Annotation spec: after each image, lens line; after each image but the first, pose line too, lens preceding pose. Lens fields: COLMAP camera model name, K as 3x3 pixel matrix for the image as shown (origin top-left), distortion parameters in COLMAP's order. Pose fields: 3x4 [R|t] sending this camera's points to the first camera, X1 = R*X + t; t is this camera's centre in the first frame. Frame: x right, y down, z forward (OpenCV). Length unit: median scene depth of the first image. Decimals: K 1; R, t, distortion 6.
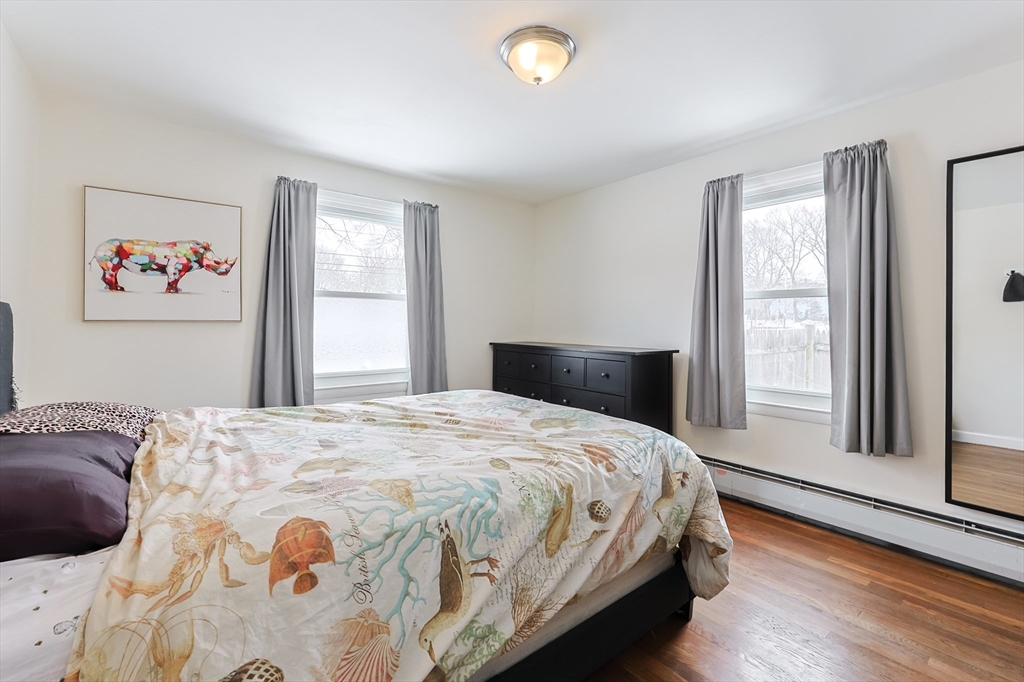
lens RADIAL K [[437.4, 0, 509.2], [0, 437.4, 321.0], [0, 0, 1]] dist [-0.001230, -0.000163]
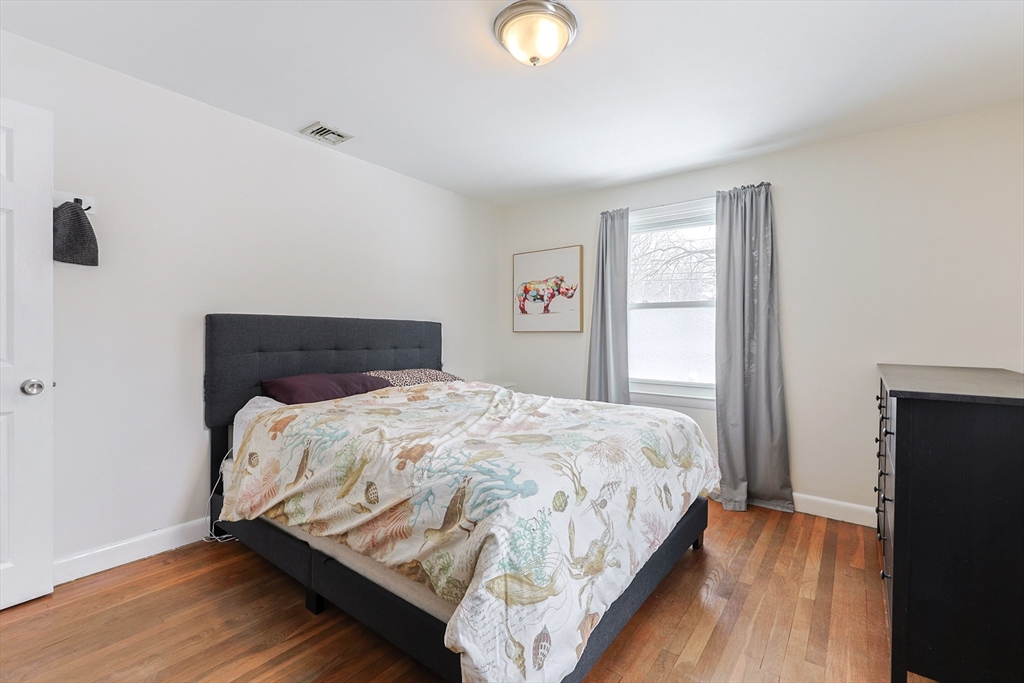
lens RADIAL K [[434.8, 0, 511.2], [0, 434.8, 334.3], [0, 0, 1]] dist [-0.002346, -0.000374]
pose [[0.247460, -0.002989, -0.968893, 0.660002], [0.001072, 0.999995, -0.002811, 0.013657], [0.968897, -0.000343, 0.247462, 0.508910]]
